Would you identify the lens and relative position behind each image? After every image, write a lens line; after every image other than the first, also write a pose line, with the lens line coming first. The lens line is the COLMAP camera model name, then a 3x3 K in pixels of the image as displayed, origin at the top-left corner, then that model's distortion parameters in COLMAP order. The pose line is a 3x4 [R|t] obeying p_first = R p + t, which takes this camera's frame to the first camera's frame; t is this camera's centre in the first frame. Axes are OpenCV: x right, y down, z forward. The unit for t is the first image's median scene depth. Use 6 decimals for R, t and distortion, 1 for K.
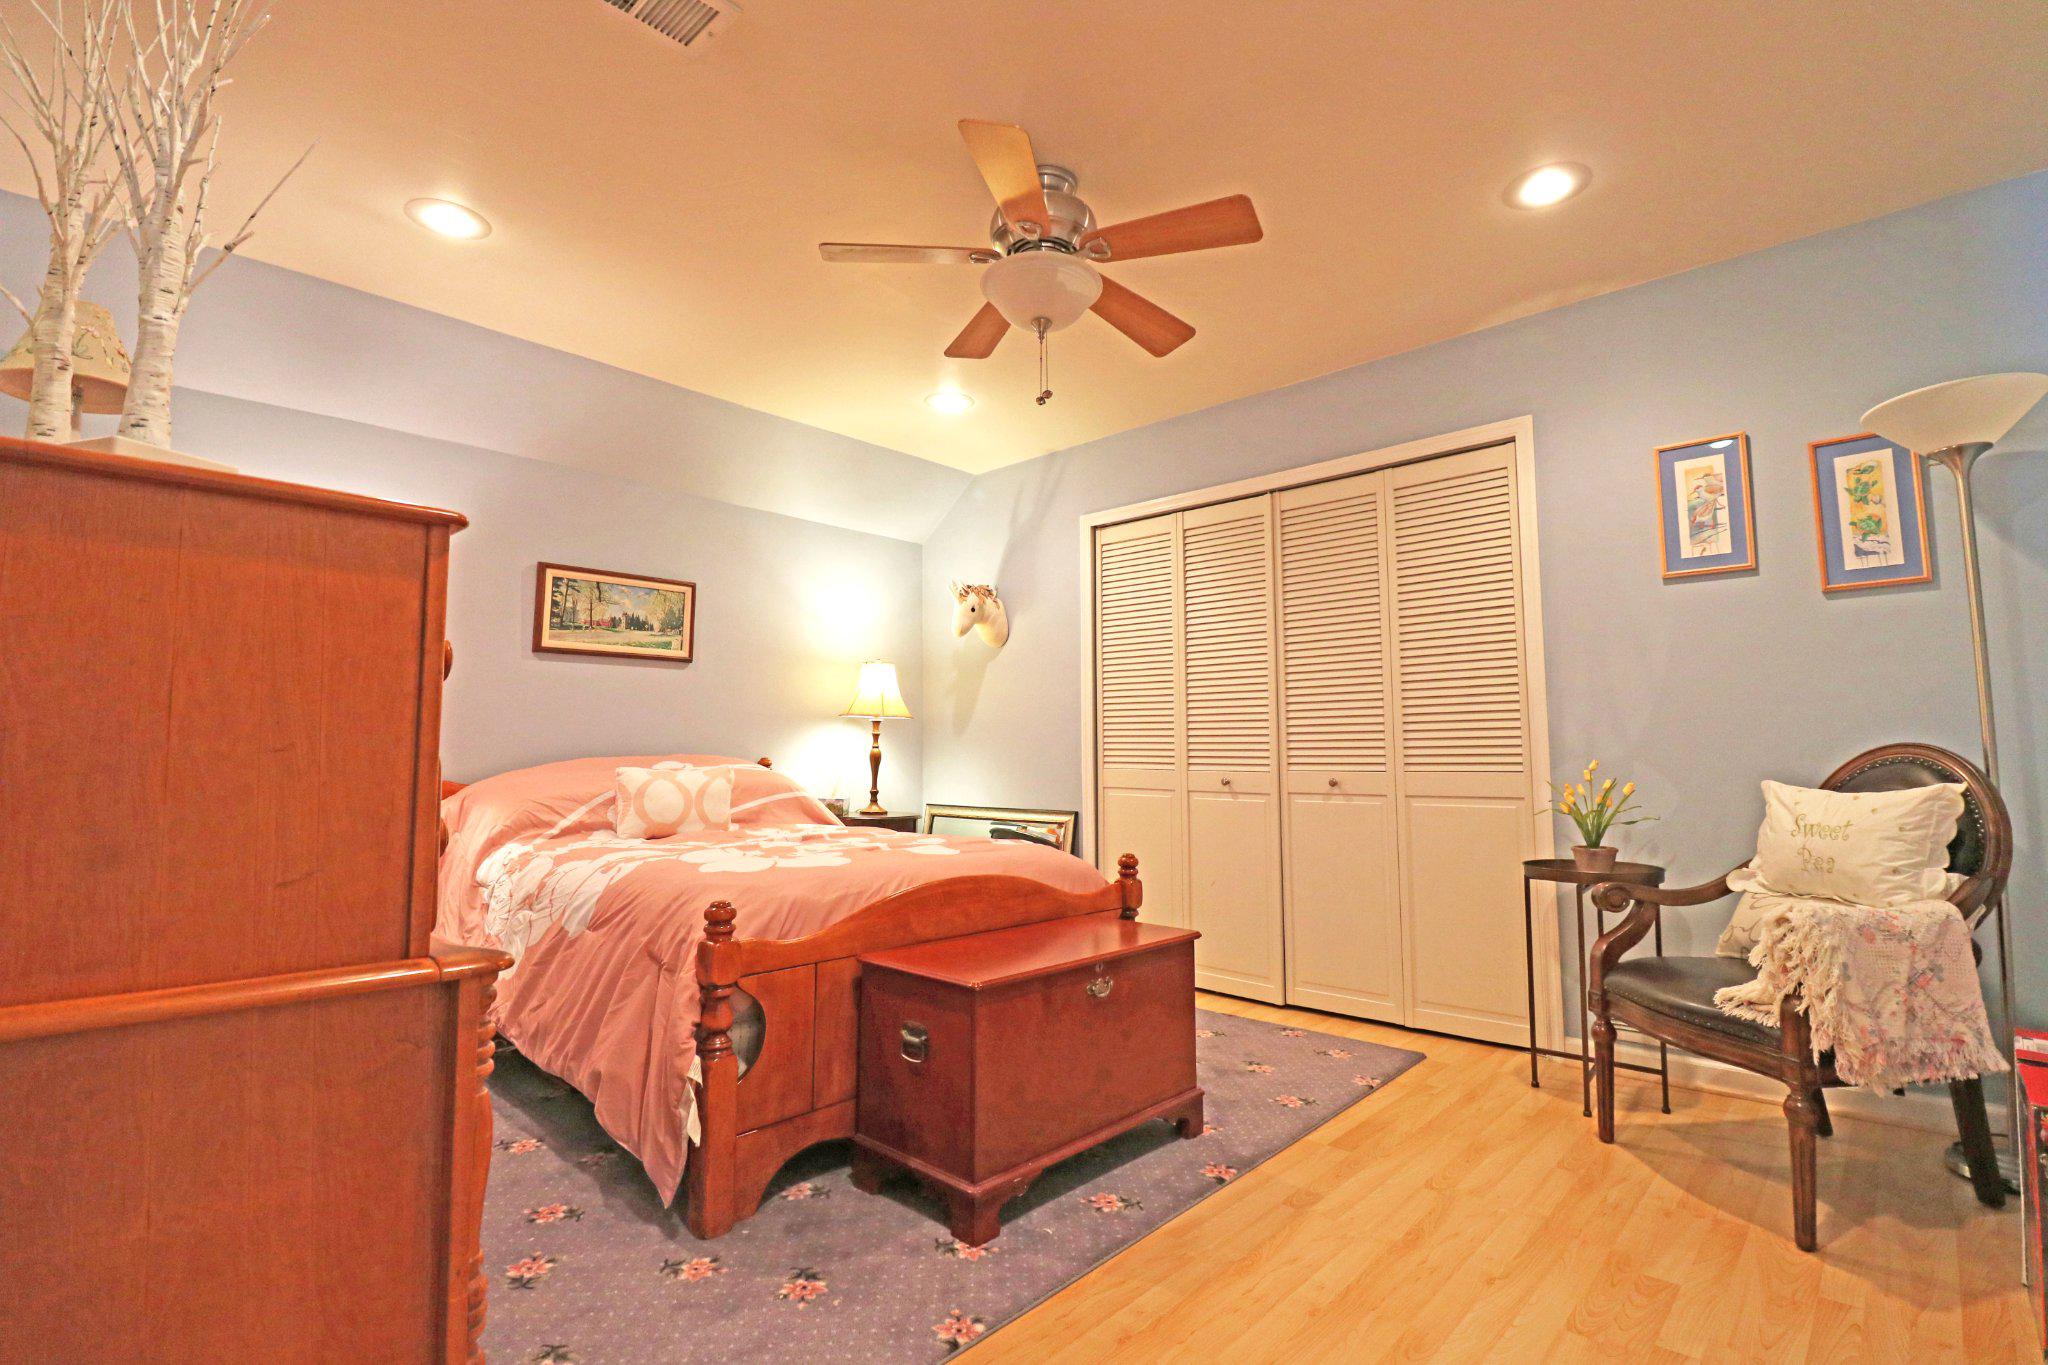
lens RADIAL K [[950.2, 0, 1029.5], [0, 950.2, 675.4], [0, 0, 1]] dist [-0.001757, -0.000966]
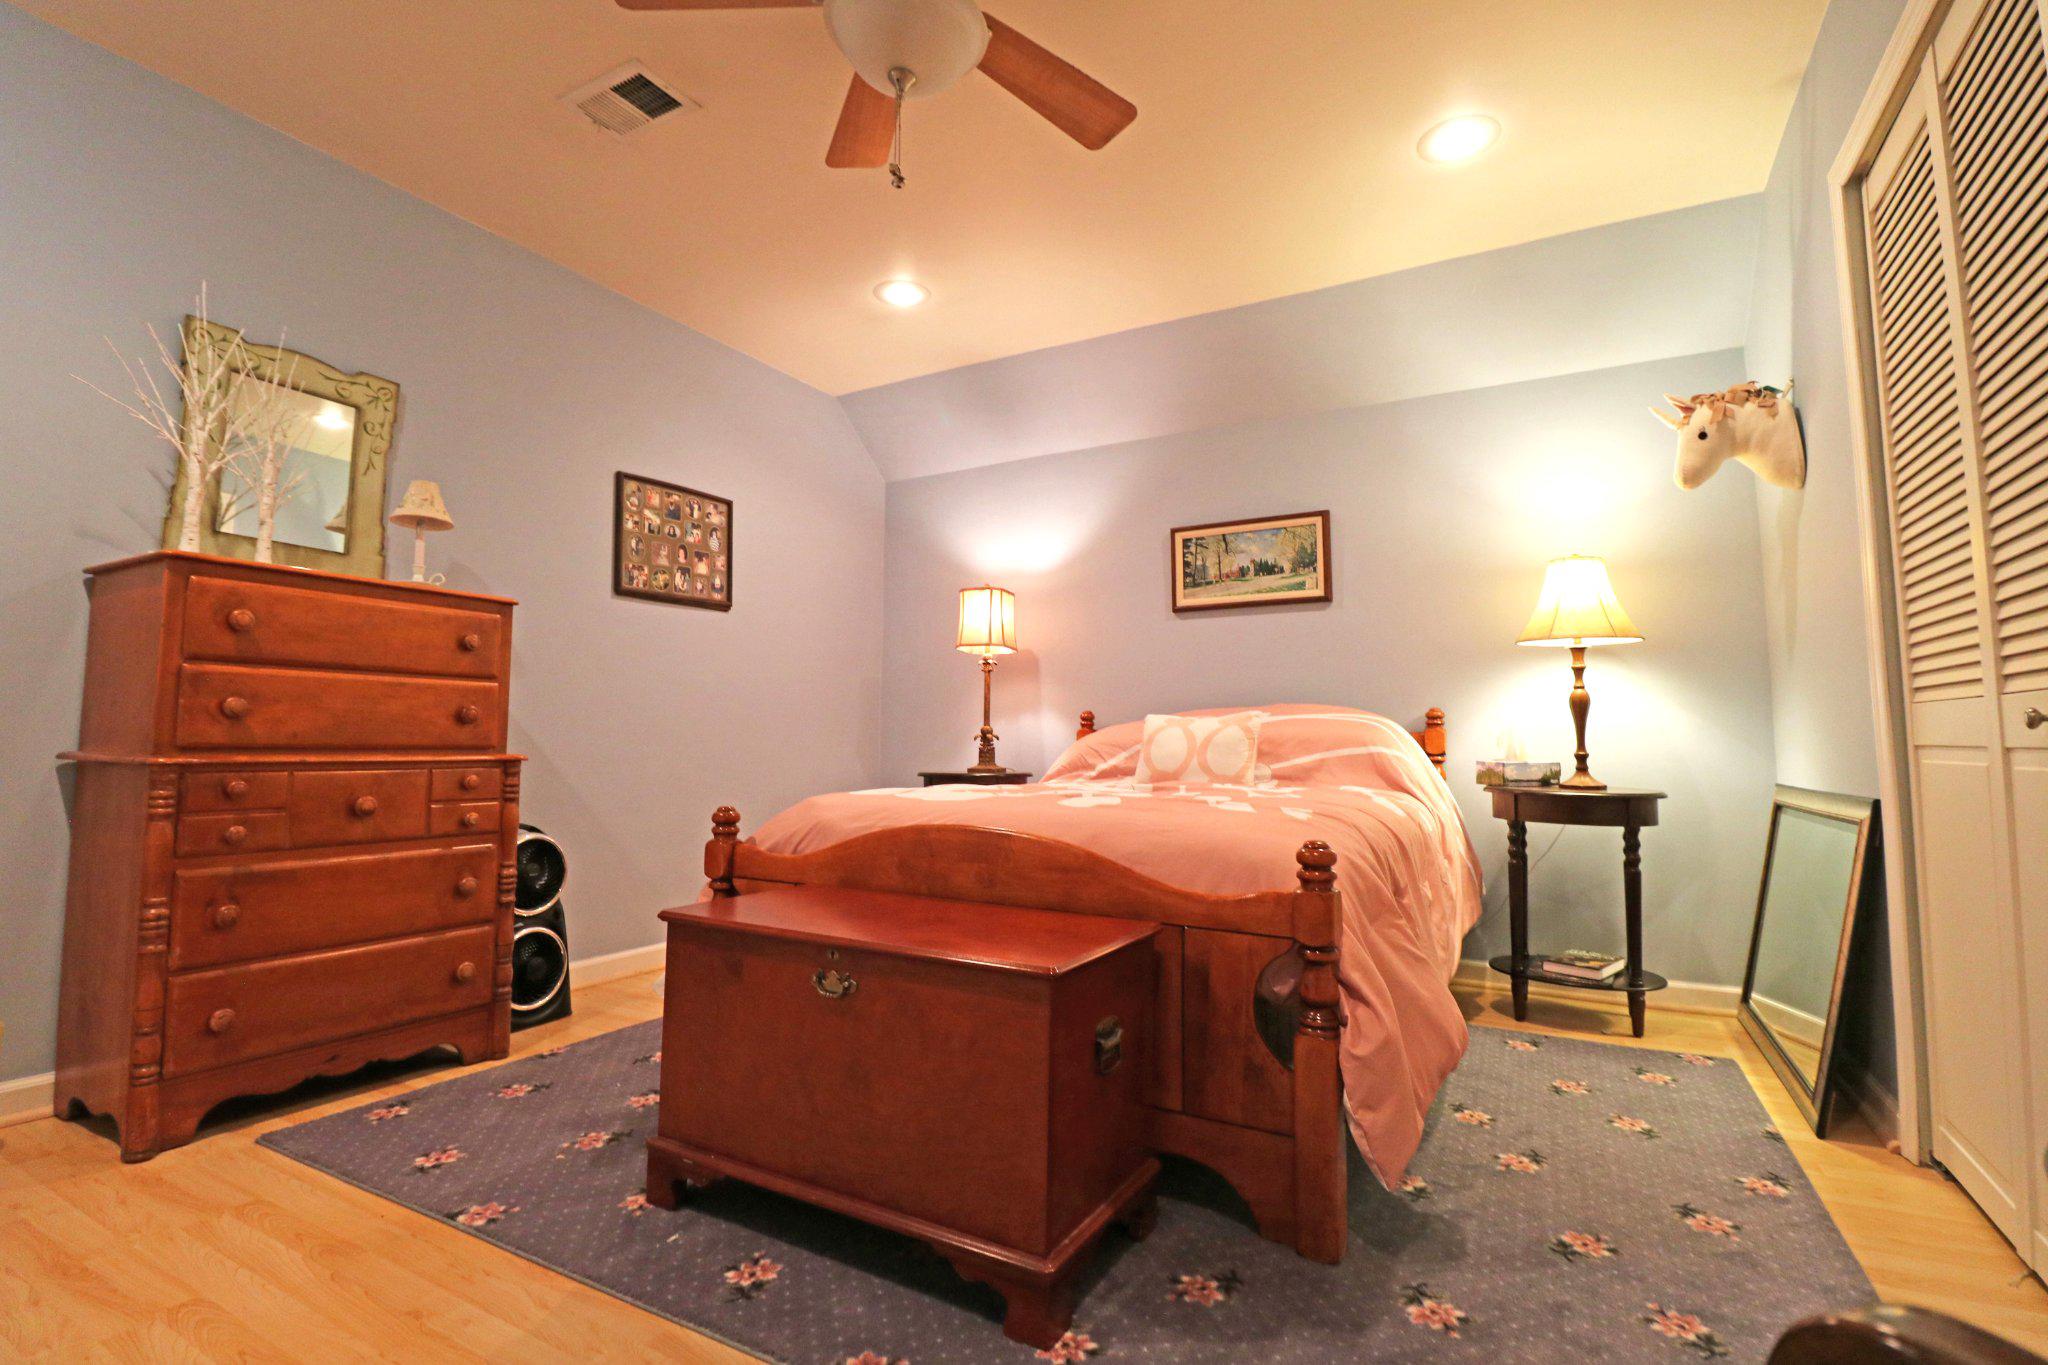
lens RADIAL K [[950.2, 0, 1031.5], [0, 950.2, 673.4], [0, 0, 1]] dist [-0.001757, -0.000966]
pose [[0.242741, -0.070536, -0.967523, 0.450325], [0.076451, 0.995642, -0.053406, 0.084662], [0.967074, -0.061004, 0.247076, 0.554231]]
